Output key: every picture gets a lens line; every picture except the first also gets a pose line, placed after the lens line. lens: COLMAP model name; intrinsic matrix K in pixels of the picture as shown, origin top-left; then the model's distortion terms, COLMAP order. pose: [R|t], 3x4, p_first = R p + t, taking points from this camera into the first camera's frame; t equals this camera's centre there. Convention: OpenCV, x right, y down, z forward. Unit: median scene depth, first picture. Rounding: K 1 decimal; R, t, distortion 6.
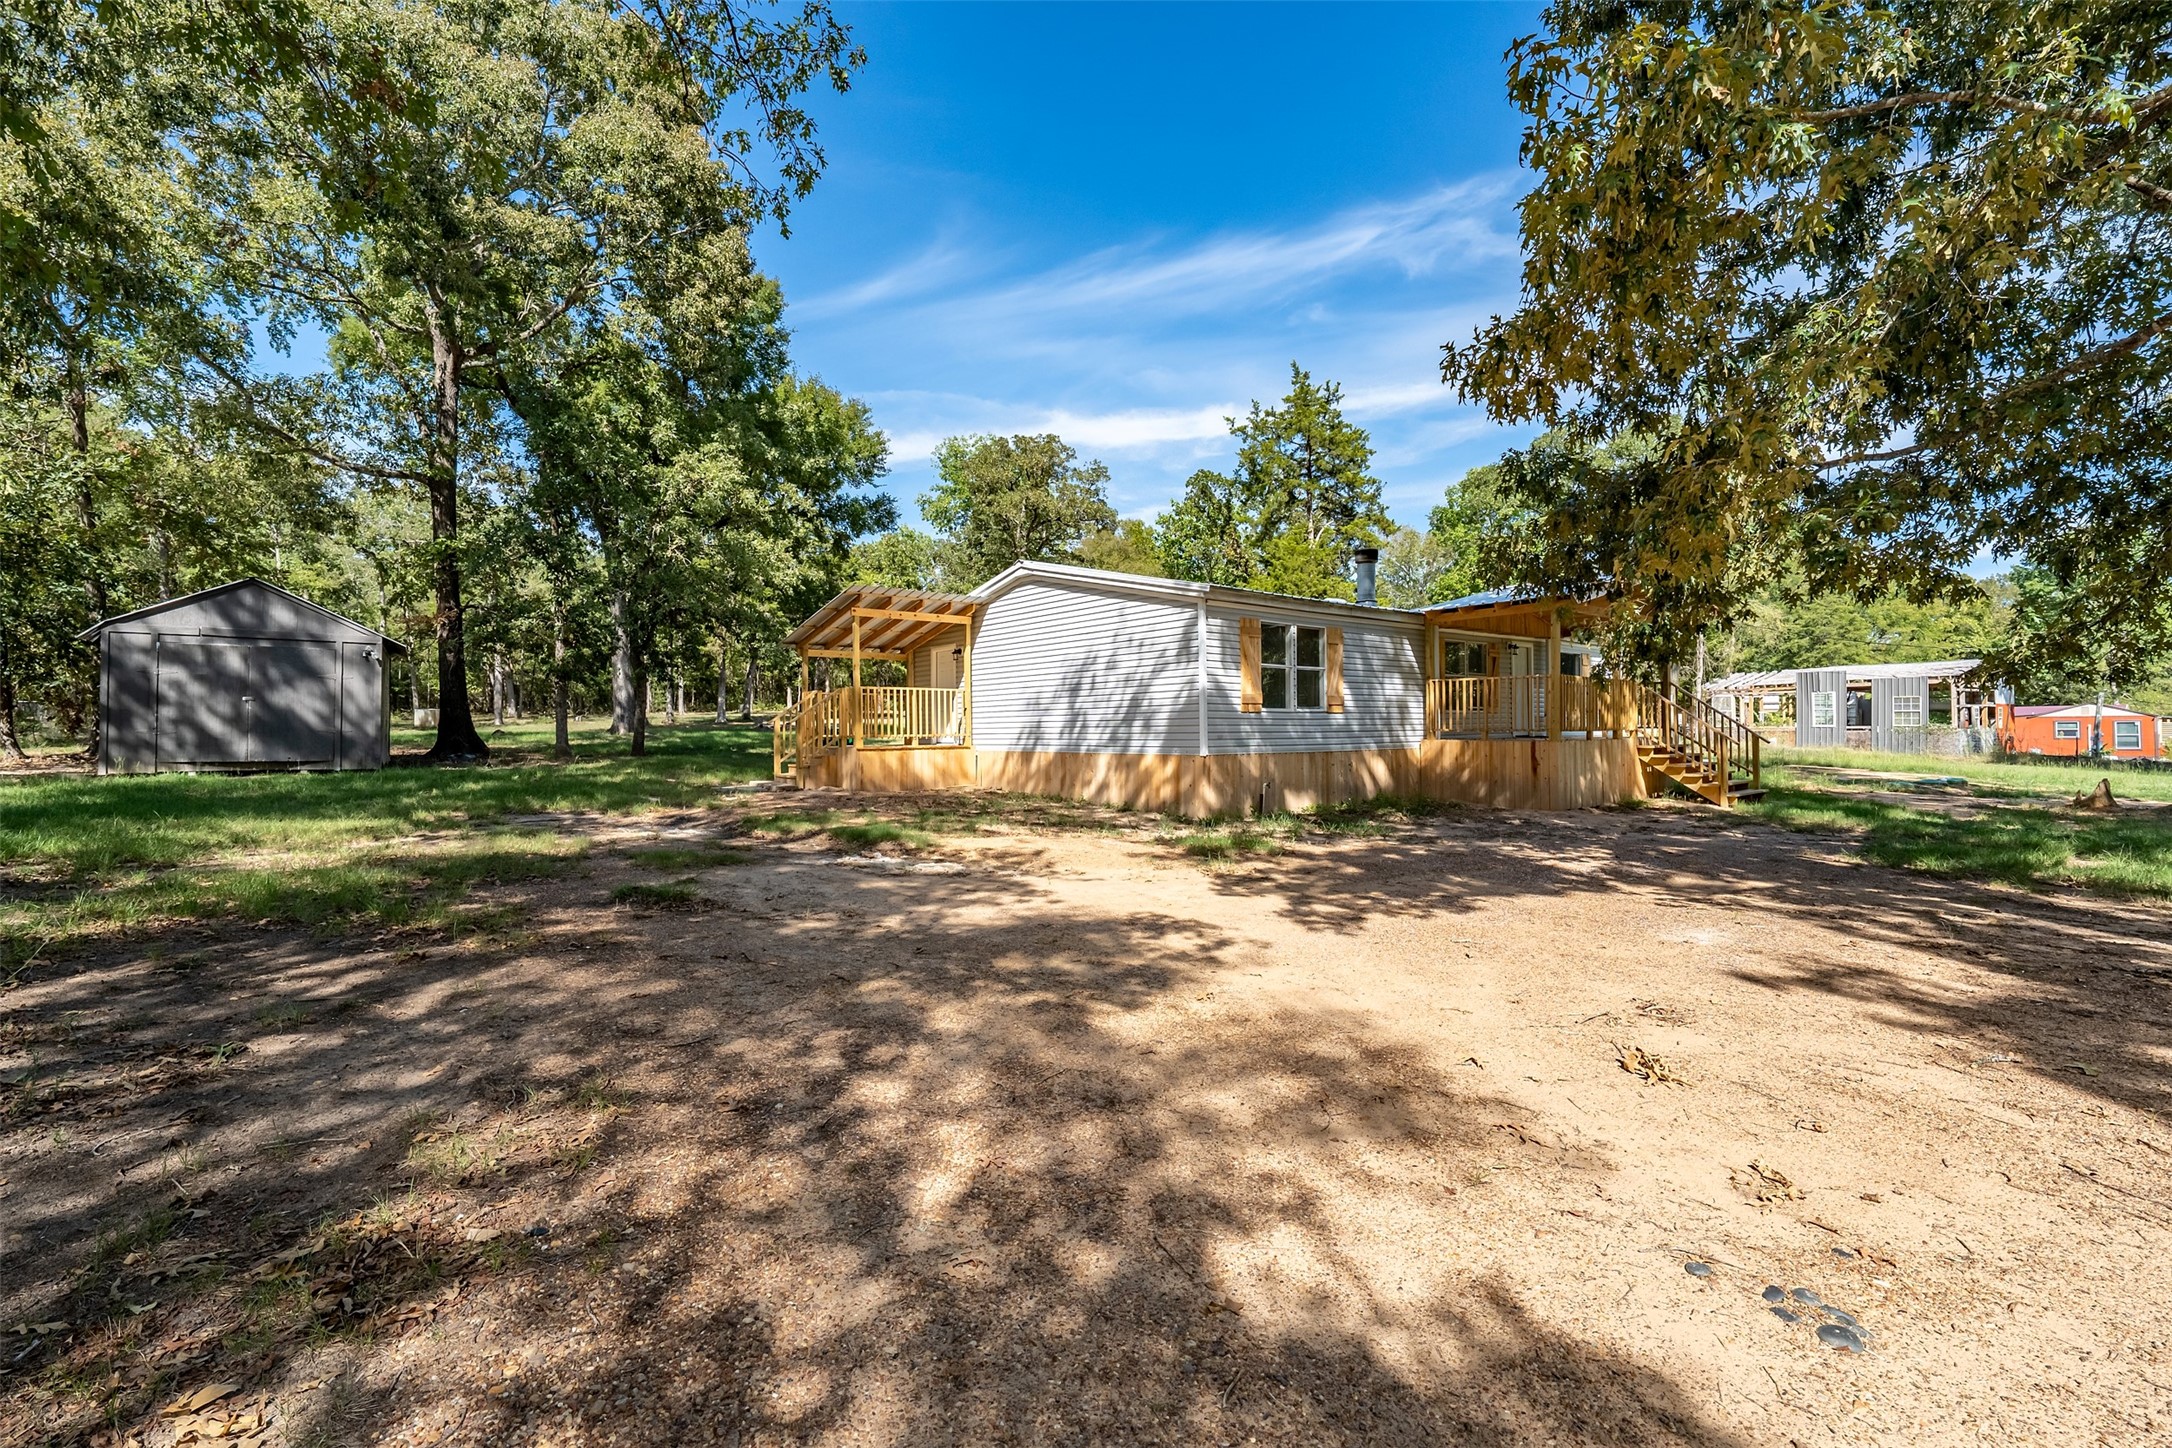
lens RADIAL K [[932.8, 0, 1090.9], [0, 932.8, 718.6], [0, 0, 1]] dist [0.001279, 0.000161]
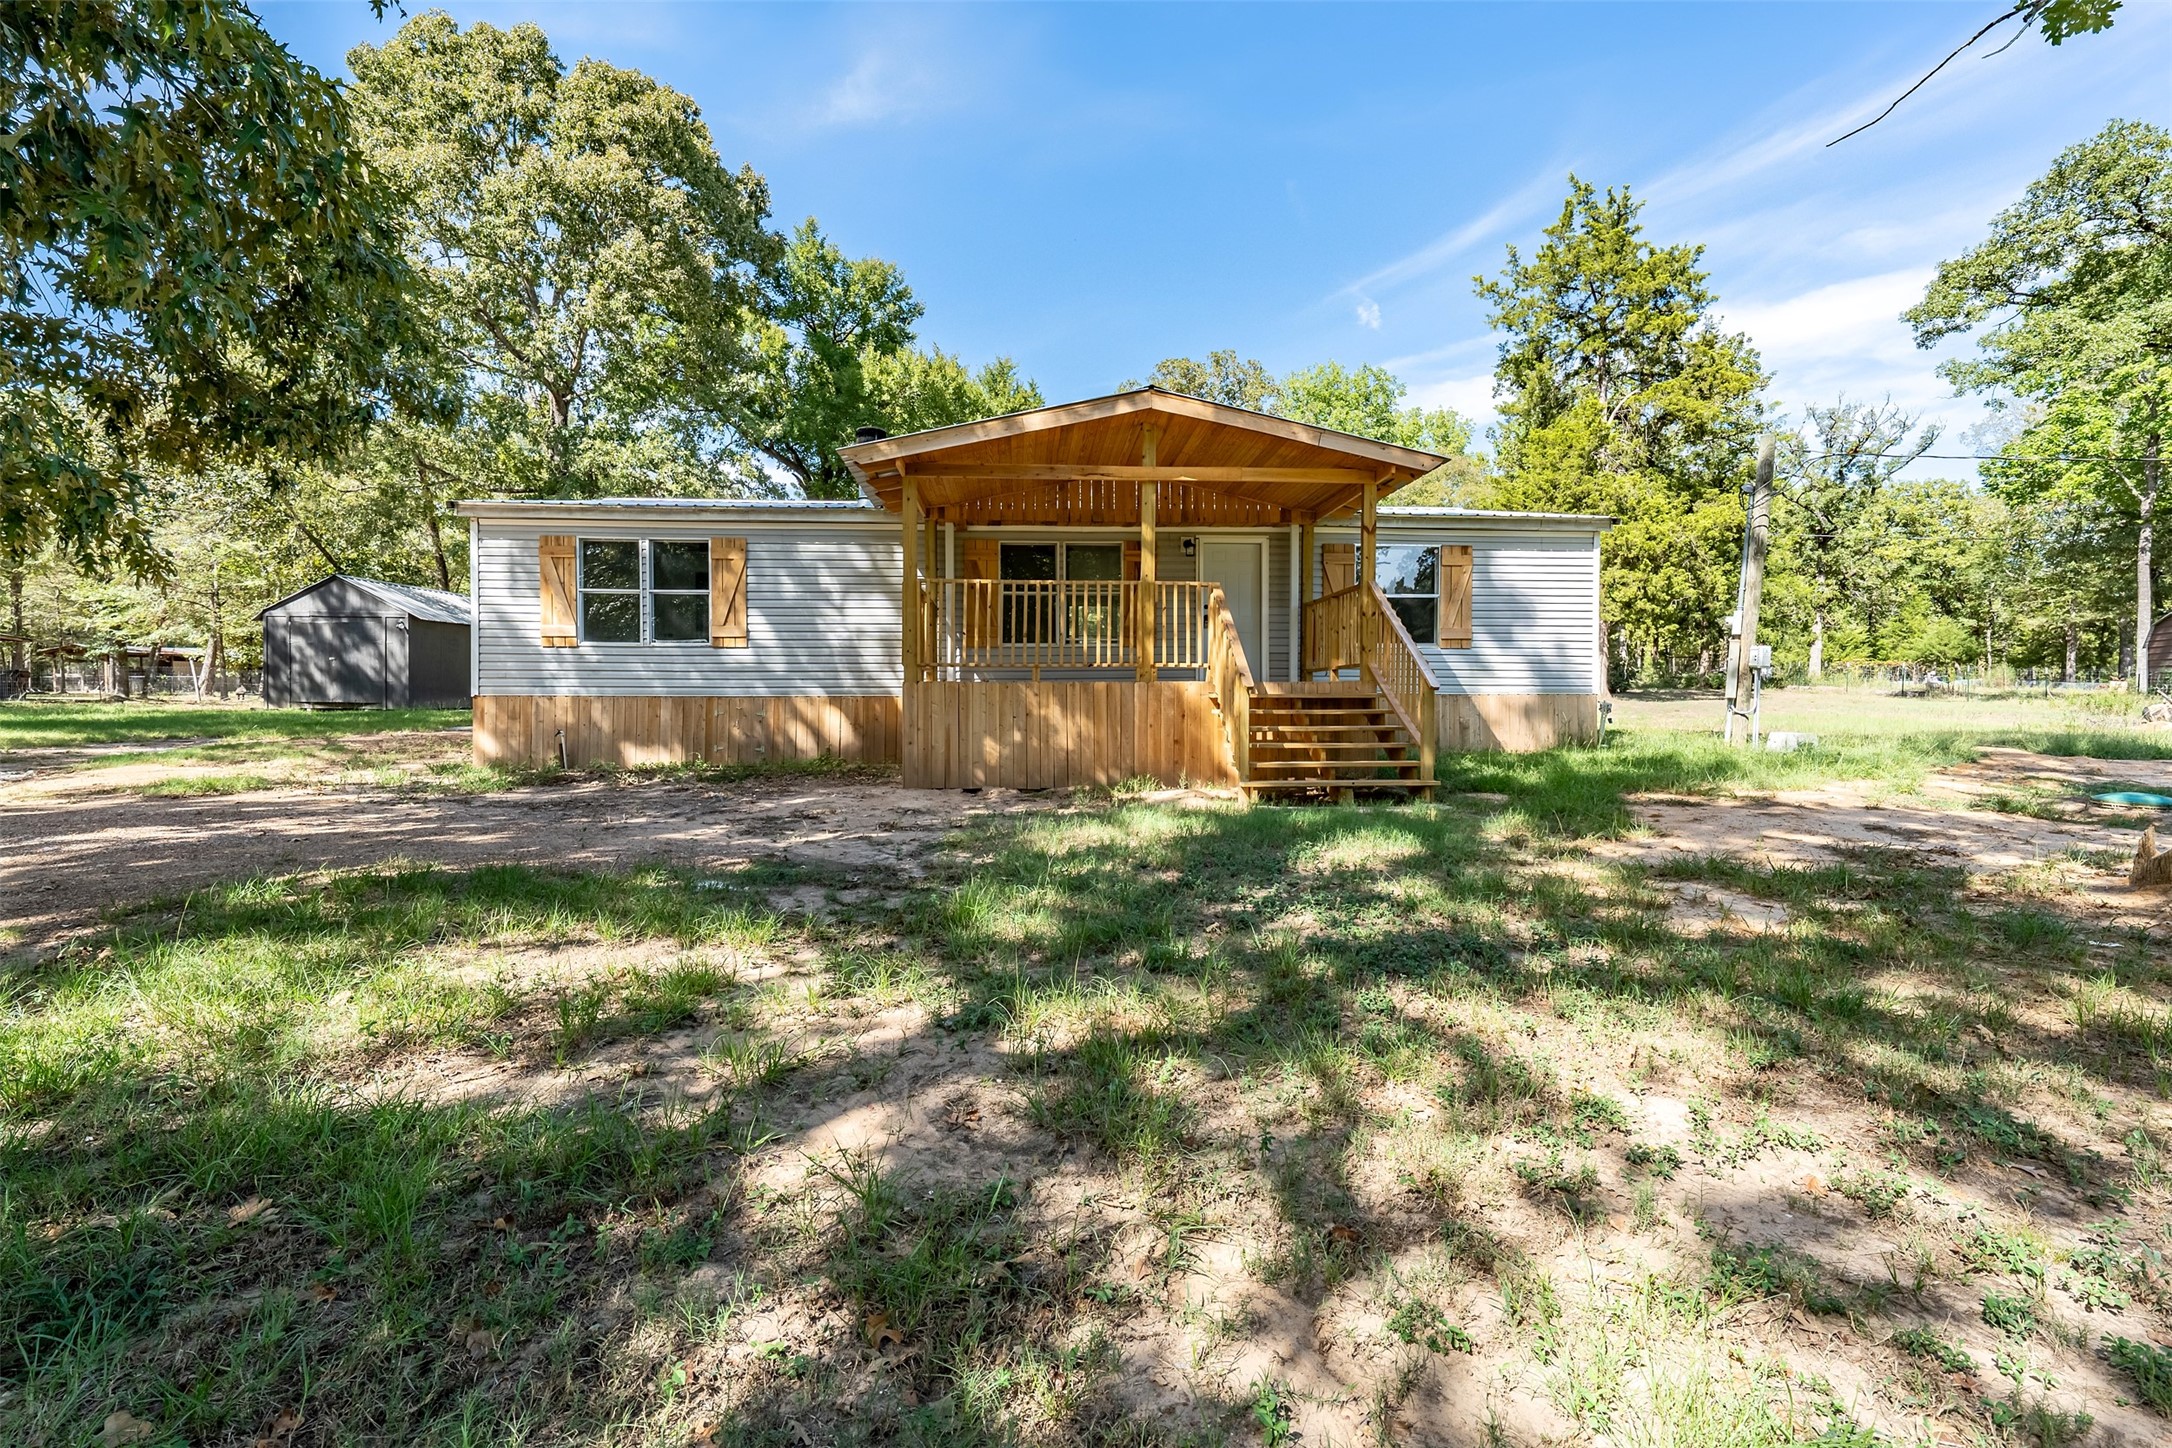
lens RADIAL K [[932.8, 0, 1081.0], [0, 932.8, 712.6], [0, 0, 1]] dist [0.001279, 0.000161]
pose [[0.811034, 0.015172, -0.584802, 0.908371], [0.001037, 0.999625, 0.027373, 0.025579], [0.584998, -0.022807, 0.810714, 0.510020]]
